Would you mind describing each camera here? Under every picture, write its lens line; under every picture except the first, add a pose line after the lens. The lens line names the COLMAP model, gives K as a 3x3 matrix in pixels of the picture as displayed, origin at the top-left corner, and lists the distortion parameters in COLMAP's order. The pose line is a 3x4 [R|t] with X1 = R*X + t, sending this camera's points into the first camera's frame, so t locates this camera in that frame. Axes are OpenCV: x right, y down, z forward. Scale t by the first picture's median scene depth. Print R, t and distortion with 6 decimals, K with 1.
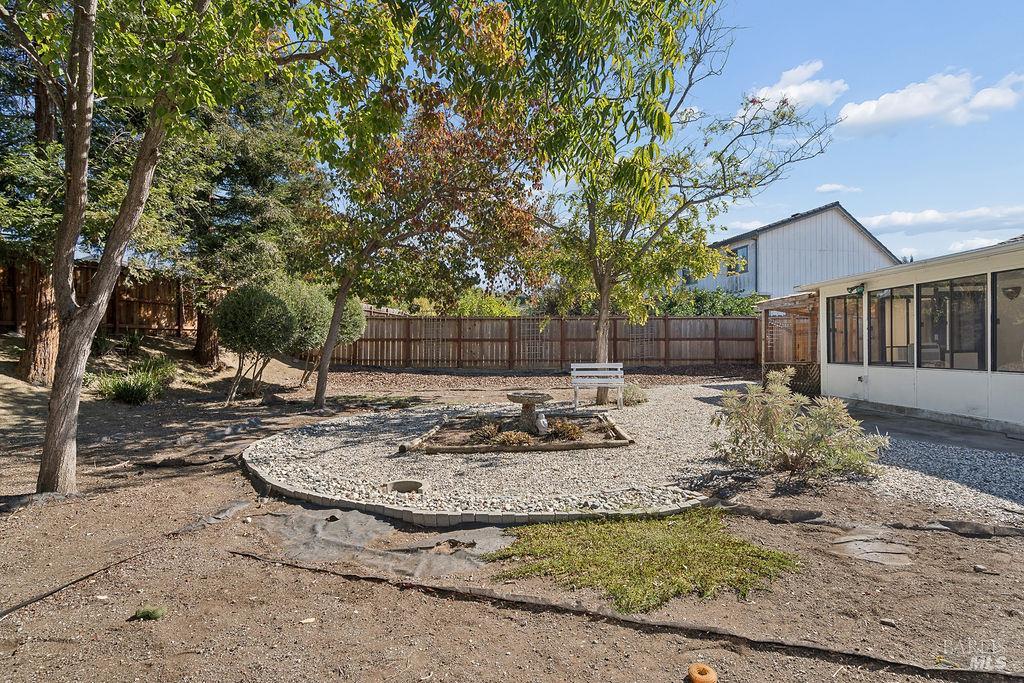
lens RADIAL K [[509.3, 0, 512.0], [0, 509.3, 342.7], [0, 0, 1]] dist [0.018670, 0.000187]
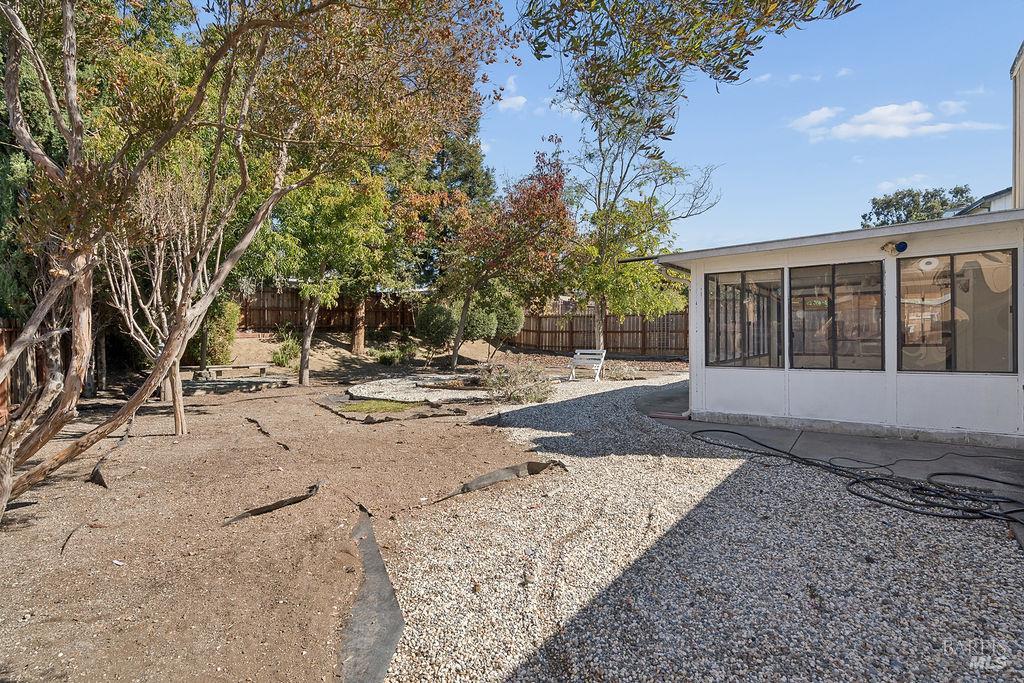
lens RADIAL K [[509.3, 0, 512.0], [0, 509.3, 338.5], [0, 0, 1]] dist [0.018670, 0.000187]
pose [[0.721302, 0.003101, -0.692614, 0.942641], [0.006829, 0.999910, 0.011589, -0.006256], [0.692587, -0.013089, 0.721215, -0.101944]]
